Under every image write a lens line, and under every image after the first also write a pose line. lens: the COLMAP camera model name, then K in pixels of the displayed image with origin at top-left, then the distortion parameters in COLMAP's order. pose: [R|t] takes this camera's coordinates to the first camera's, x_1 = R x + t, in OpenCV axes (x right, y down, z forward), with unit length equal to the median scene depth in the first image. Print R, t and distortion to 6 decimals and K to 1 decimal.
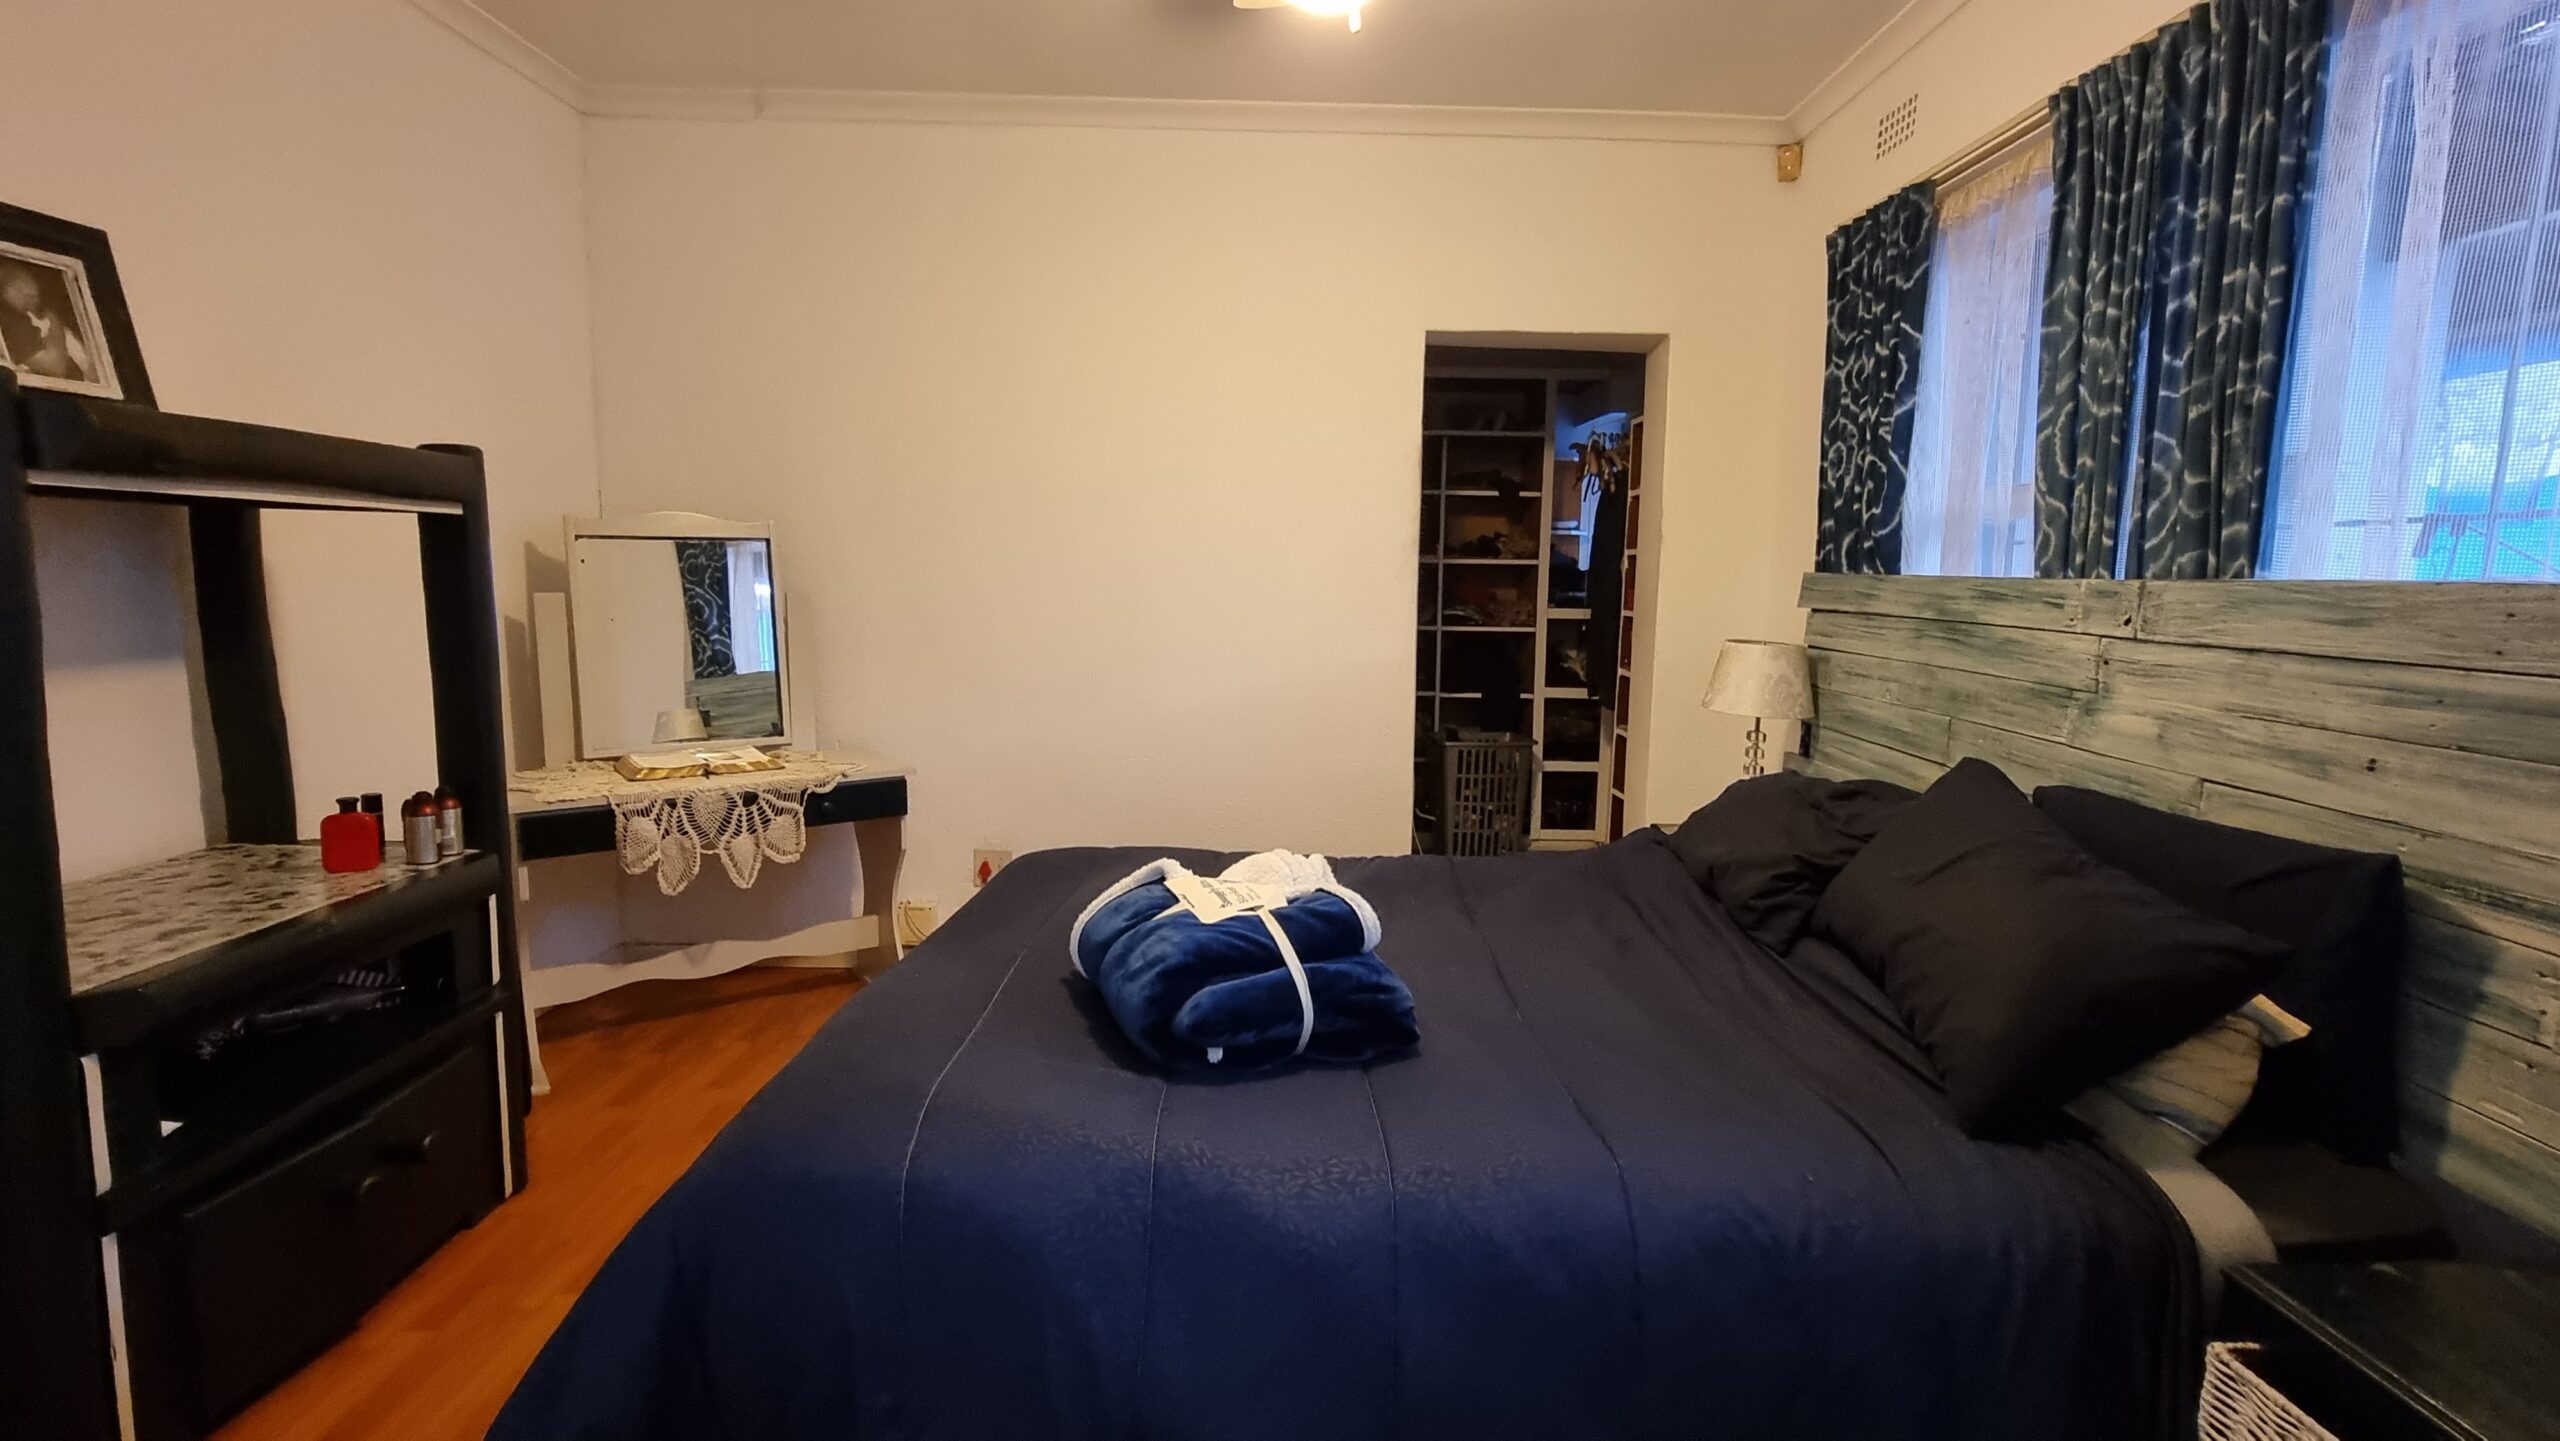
lens RADIAL K [[1173.0, 0, 1281.0], [0, 1173.0, 718.6], [0, 0, 1]] dist [-0.001565, -0.002291]
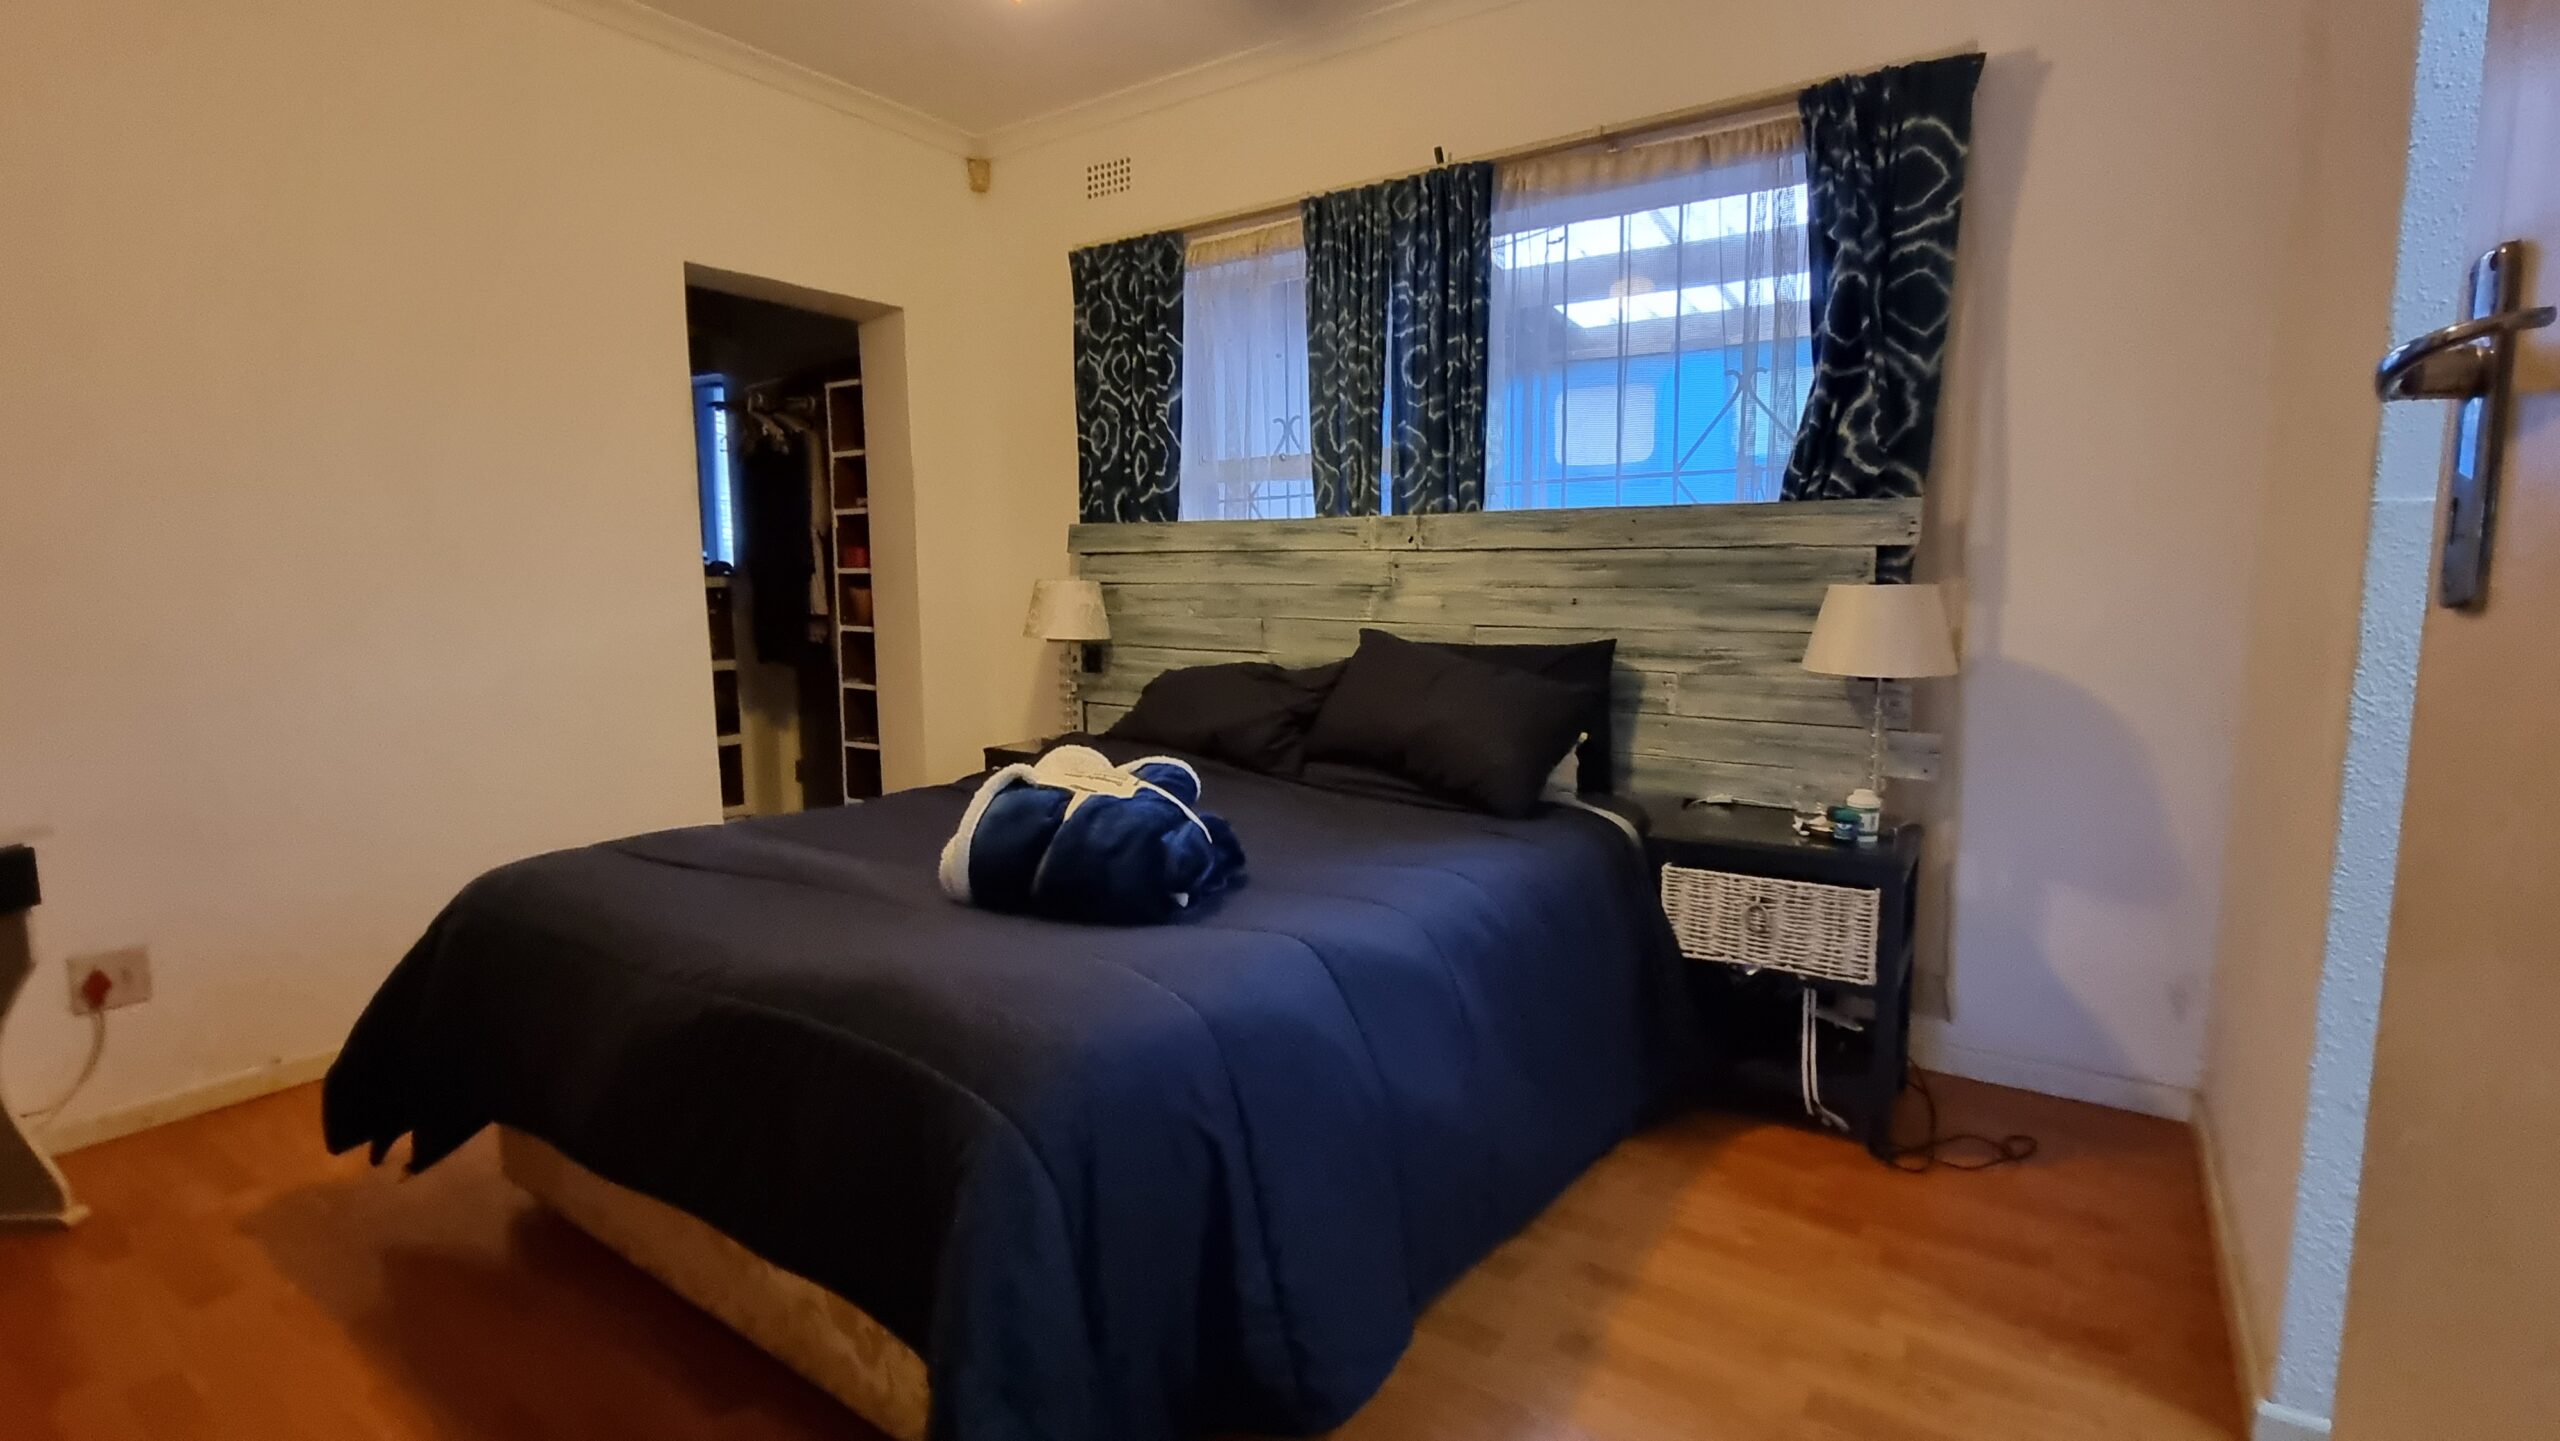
lens RADIAL K [[1173.0, 0, 1282.6], [0, 1173.0, 709.8], [0, 0, 1]] dist [-0.001565, -0.002291]
pose [[0.577596, -0.115924, 0.808050, -0.698278], [0.115831, 0.991489, 0.059444, 0.033140], [-0.808063, 0.059263, 0.586108, 0.176246]]
